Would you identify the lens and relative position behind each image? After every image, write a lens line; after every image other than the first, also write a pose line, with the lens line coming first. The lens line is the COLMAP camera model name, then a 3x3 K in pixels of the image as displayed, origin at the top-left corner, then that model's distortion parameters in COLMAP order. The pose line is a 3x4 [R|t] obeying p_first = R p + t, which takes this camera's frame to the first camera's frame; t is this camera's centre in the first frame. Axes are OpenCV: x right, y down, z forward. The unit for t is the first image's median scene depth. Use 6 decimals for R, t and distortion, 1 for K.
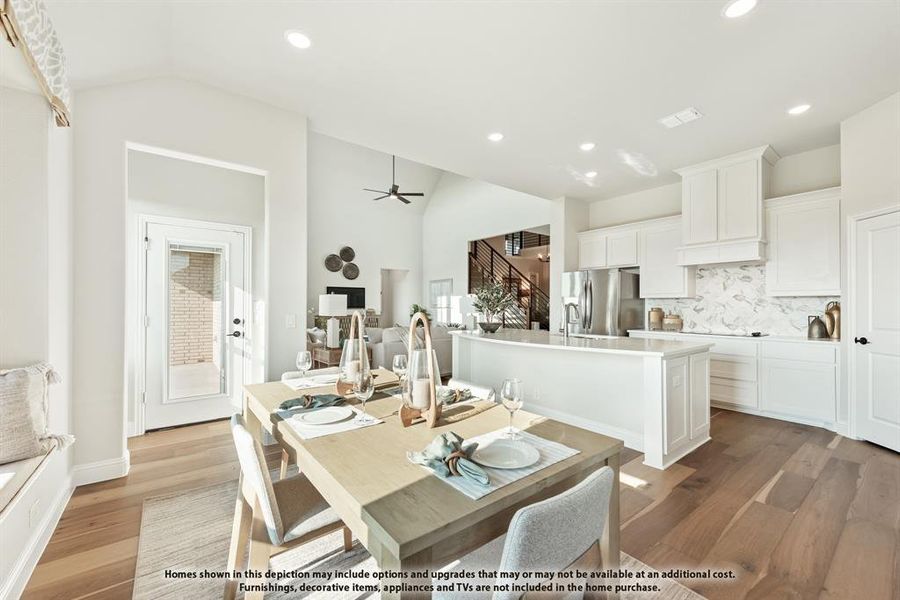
lens RADIAL K [[362.2, 0, 446.6], [0, 362.2, 307.0], [0, 0, 1]] dist [0.012860, -0.003328]
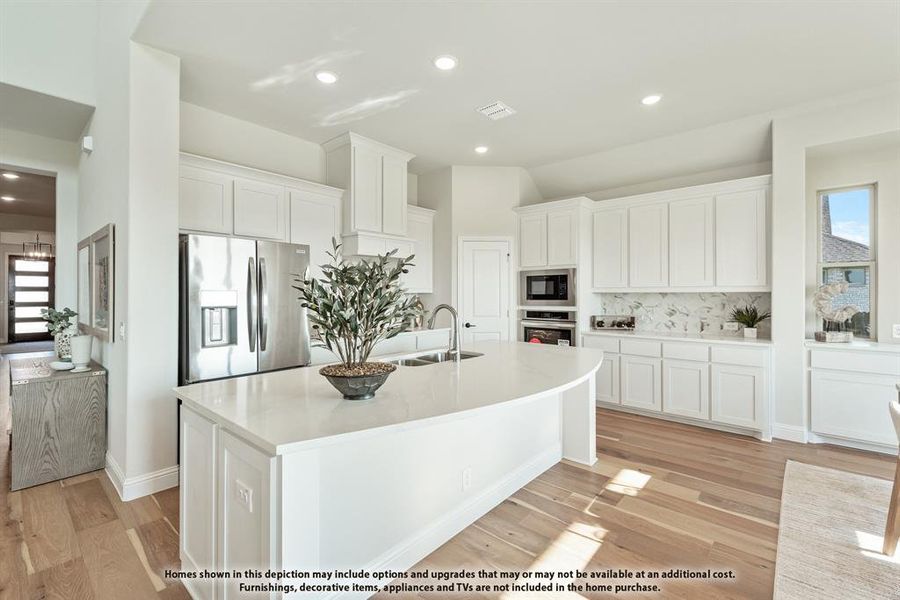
lens RADIAL K [[389.6, 0, 462.8], [0, 389.6, 290.1], [0, 0, 1]] dist [0.000366, 0.000306]
pose [[-0.212898, 0.005864, 0.977057, -0.257044], [0.007530, 0.999962, -0.004361, -0.027567], [-0.977045, 0.006428, -0.212934, 0.953057]]
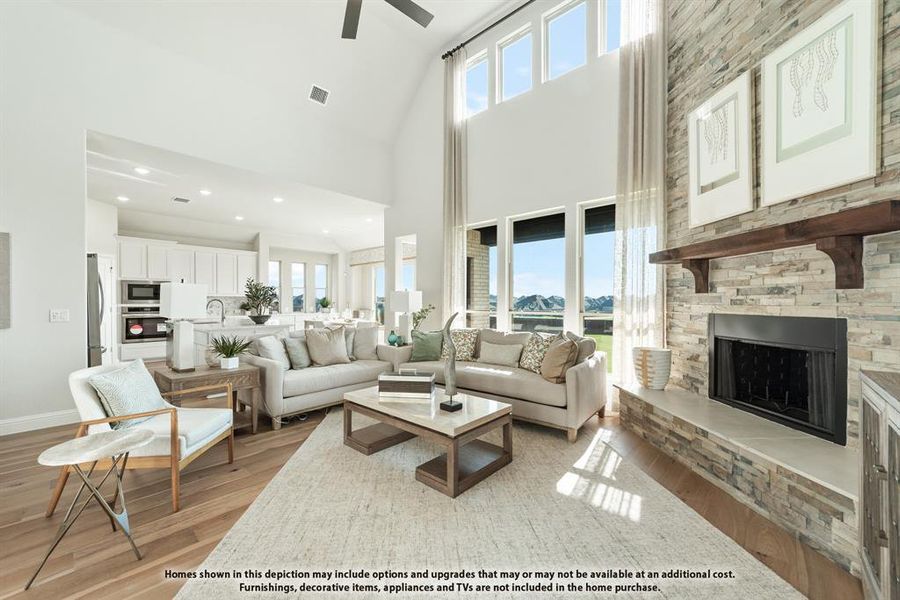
lens RADIAL K [[349.6, 0, 450.5], [0, 349.6, 304.0], [0, 0, 1]] dist [0.001774, 0.000041]
pose [[-0.982840, -0.000235, -0.184462, -0.285878], [-0.002696, 0.999911, 0.013092, -0.010533], [0.184442, 0.013365, -0.982752, 2.216988]]
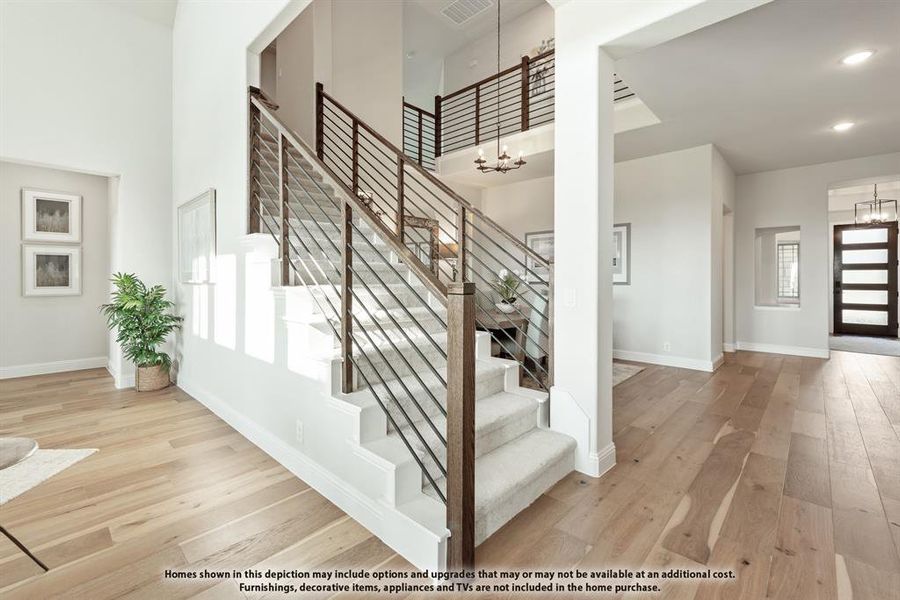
lens RADIAL K [[389.6, 0, 410.8], [0, 389.6, 278.1], [0, 0, 1]] dist [0.000366, 0.000306]
pose [[0.993281, 0.000366, 0.115726, 0.321990], [0.000440, 0.999976, -0.006939, -0.000872], [-0.115726, 0.006944, 0.993257, 1.453888]]
